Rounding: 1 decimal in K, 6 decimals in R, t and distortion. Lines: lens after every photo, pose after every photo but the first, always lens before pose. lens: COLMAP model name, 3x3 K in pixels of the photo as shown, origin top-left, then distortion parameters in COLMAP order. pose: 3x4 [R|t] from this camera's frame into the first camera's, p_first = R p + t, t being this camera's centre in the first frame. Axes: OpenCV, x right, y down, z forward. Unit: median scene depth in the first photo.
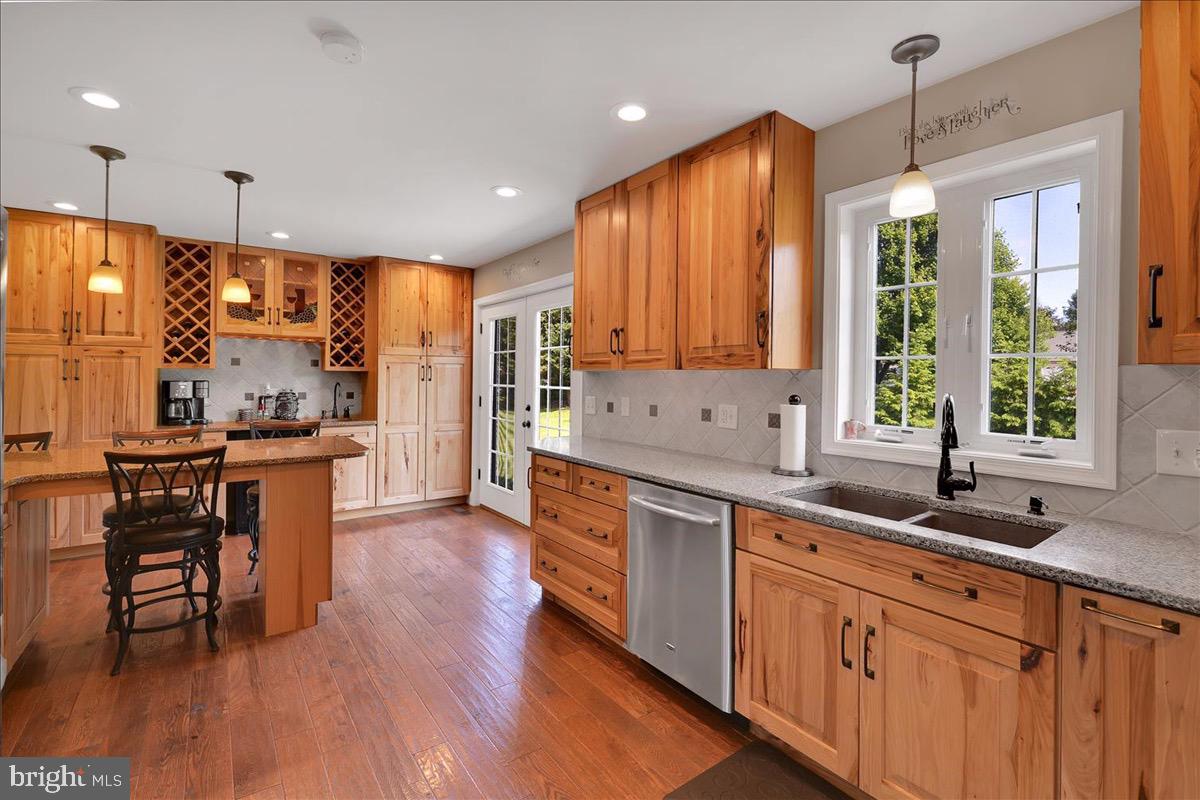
lens RADIAL K [[528.5, 0, 600.5], [0, 528.5, 376.1], [0, 0, 1]] dist [-0.000101, -0.000070]
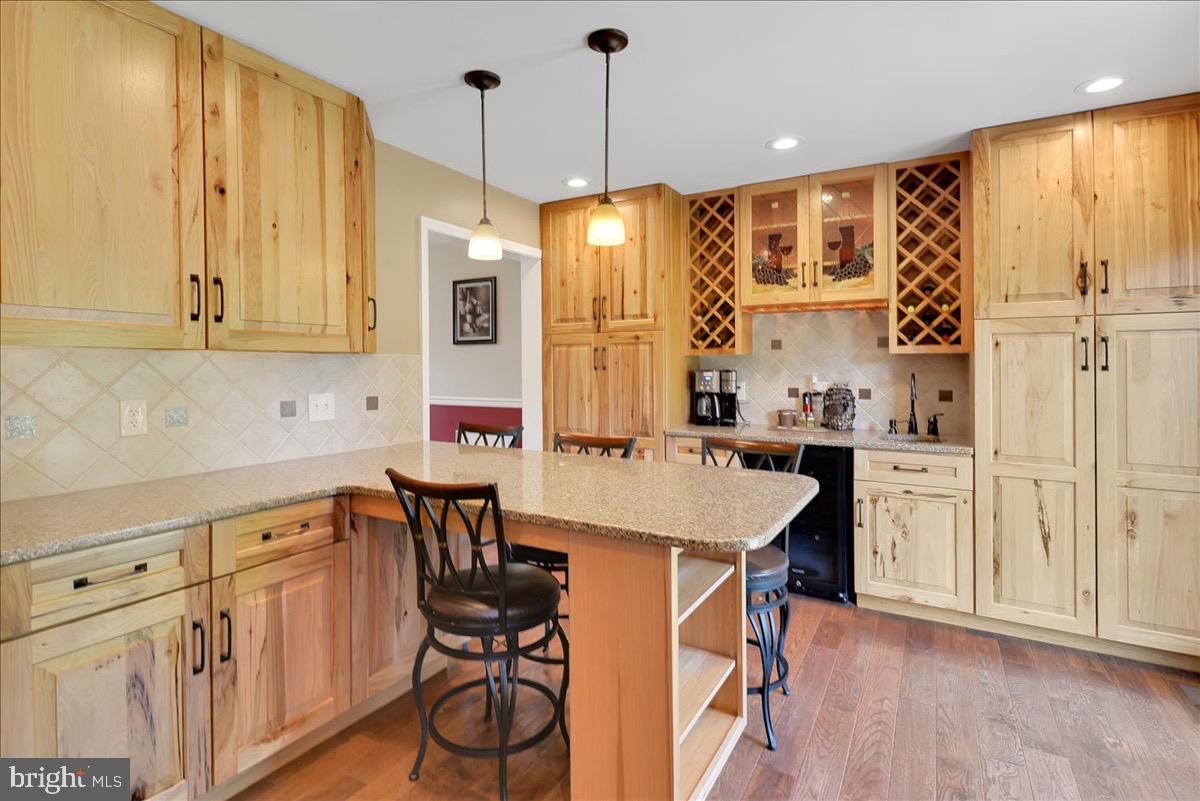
lens RADIAL K [[575.5, 0, 600.4], [0, 575.5, 361.3], [0, 0, 1]] dist [0.000213, -0.012622]
pose [[0.384983, -0.013550, -0.922824, -0.046685], [0.008708, 0.999901, -0.011049, 0.002833], [0.922882, -0.003783, 0.385063, 0.466131]]
